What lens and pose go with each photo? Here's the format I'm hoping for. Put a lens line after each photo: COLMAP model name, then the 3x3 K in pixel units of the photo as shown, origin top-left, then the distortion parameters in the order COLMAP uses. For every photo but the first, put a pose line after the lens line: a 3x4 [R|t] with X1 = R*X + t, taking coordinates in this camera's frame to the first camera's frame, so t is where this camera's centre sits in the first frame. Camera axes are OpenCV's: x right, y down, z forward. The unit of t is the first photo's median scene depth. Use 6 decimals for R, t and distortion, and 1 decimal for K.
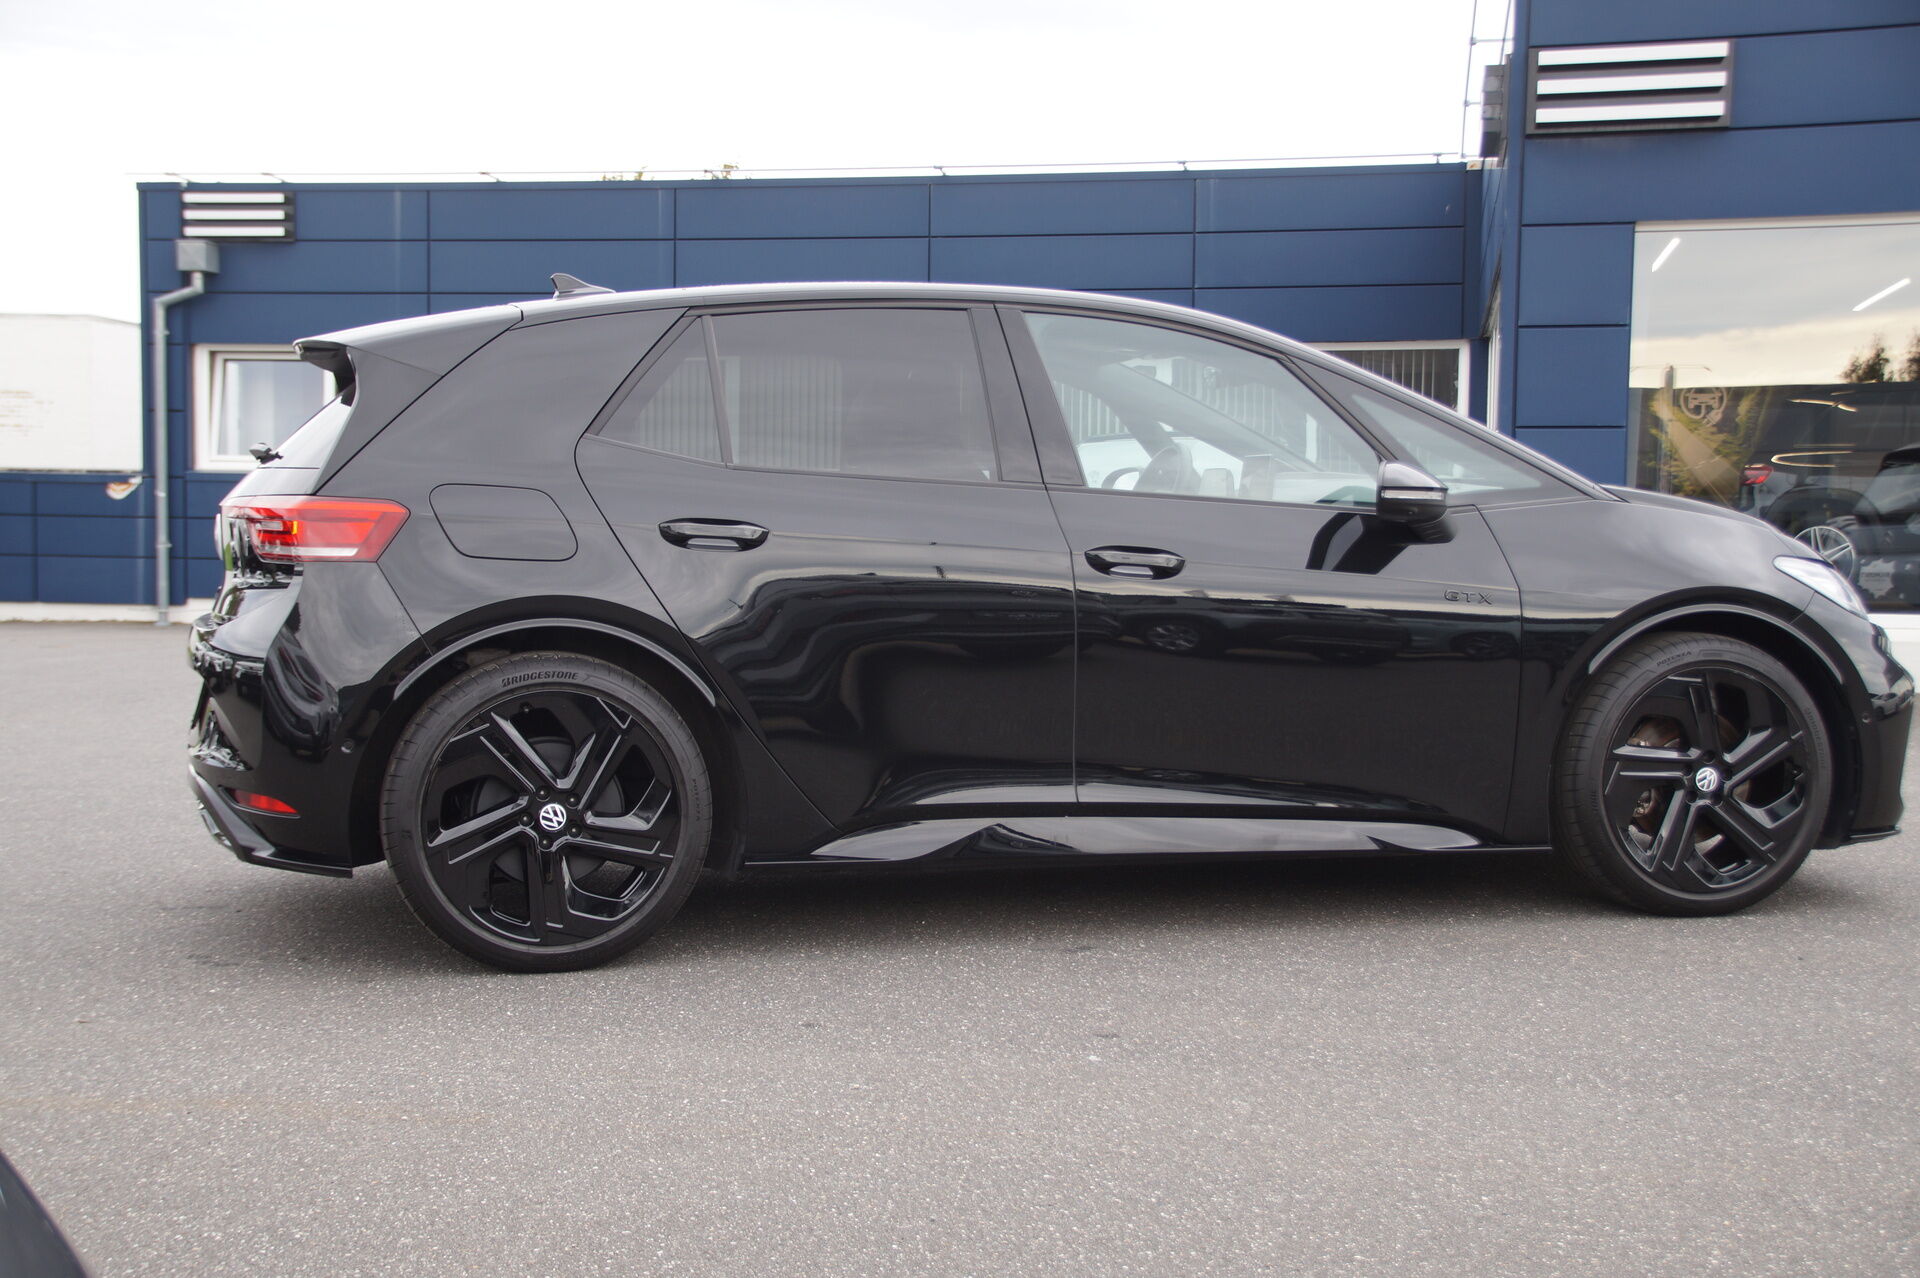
lens RADIAL K [[2235.2, 0, 965.9], [0, 2235.2, 638.0], [0, 0, 1]] dist [0.141112, 0.000000]
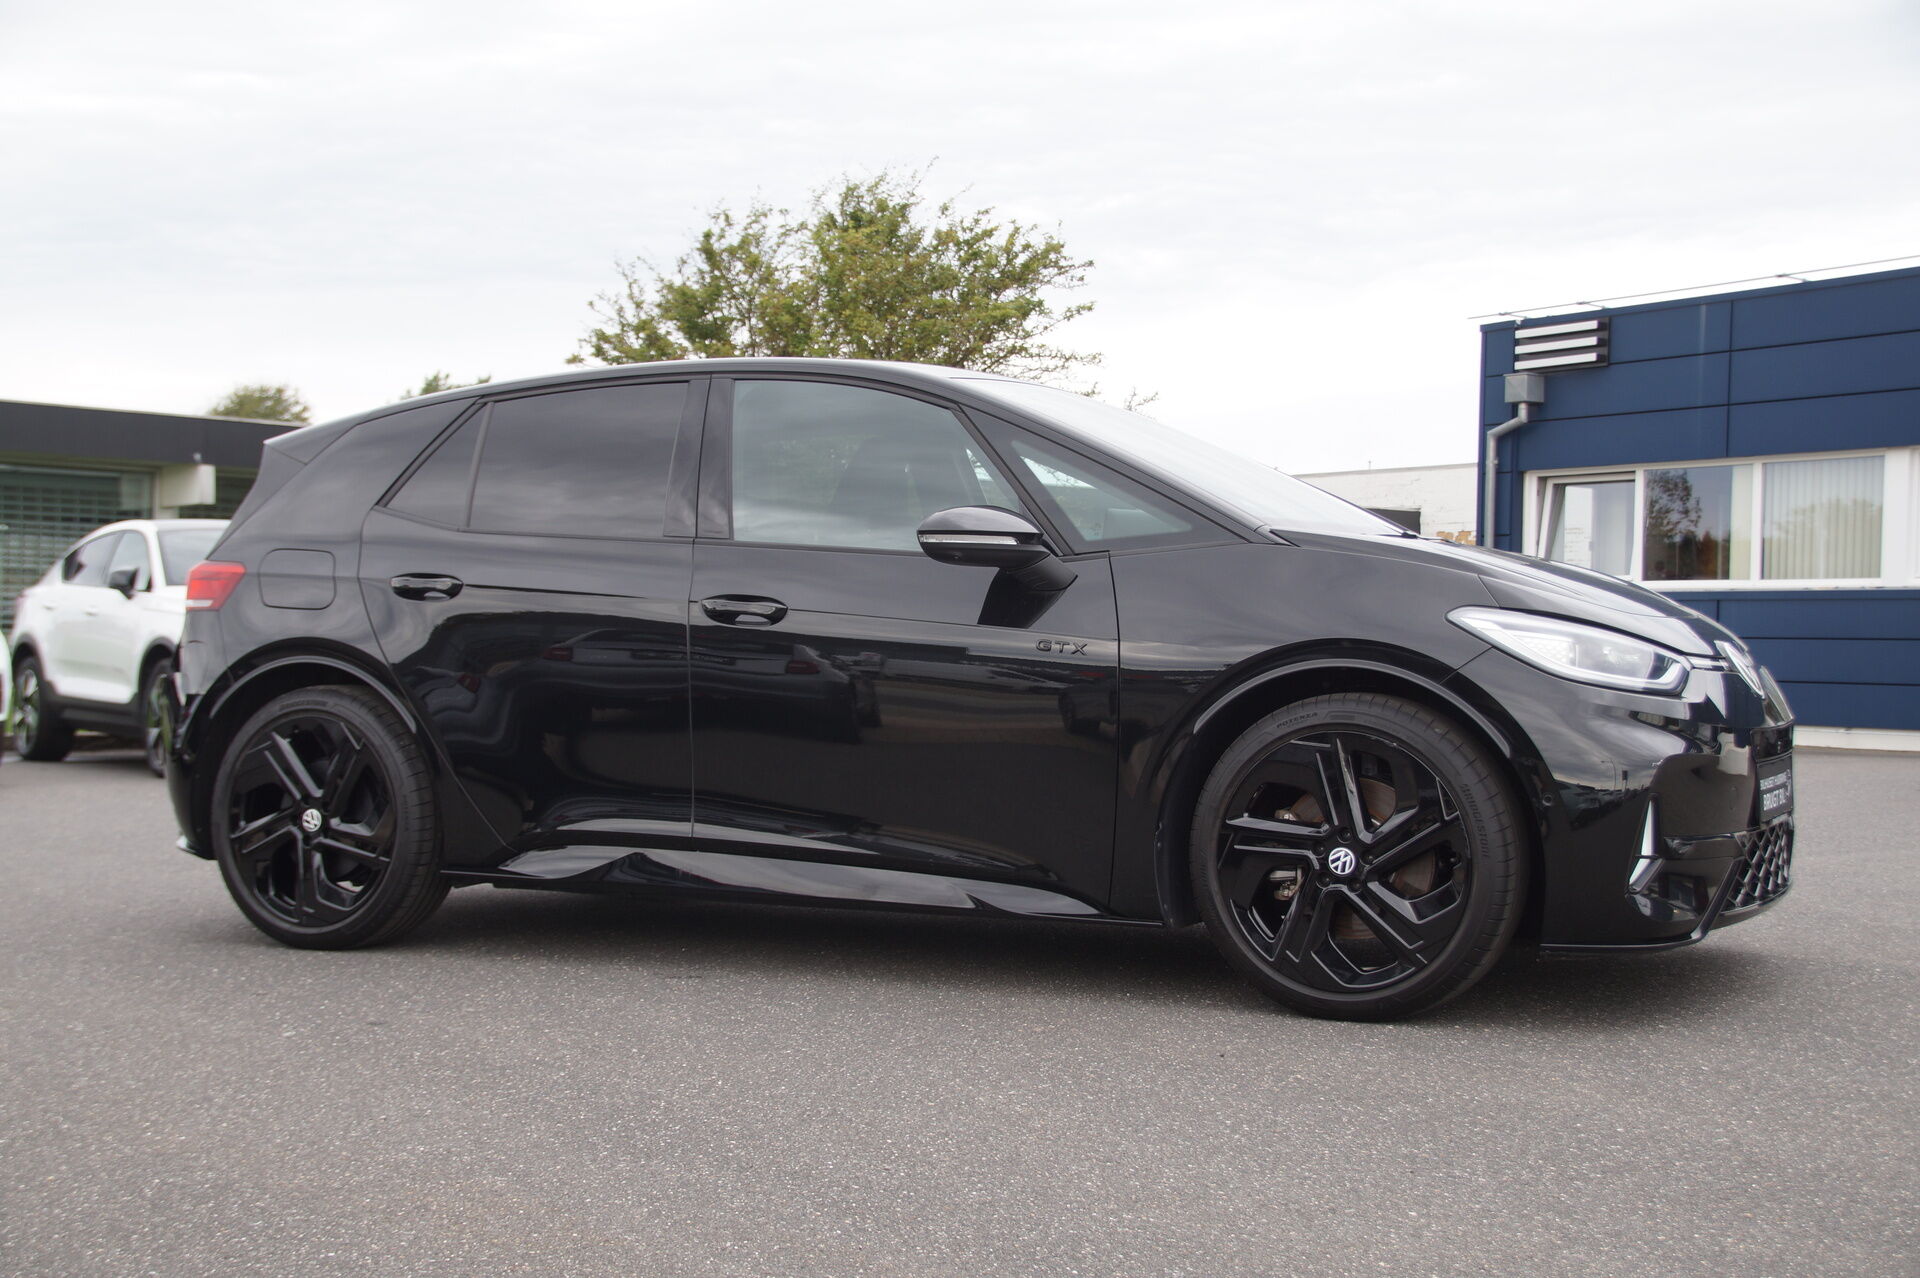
lens RADIAL K [[2235.2, 0, 964.3], [0, 2235.2, 641.3], [0, 0, 1]] dist [0.141112, 0.000000]
pose [[0.778055, 0.000395, -0.628196, 0.753819], [-0.035447, 0.998434, -0.043275, 0.020634], [0.627196, 0.055938, 0.776850, 0.236095]]
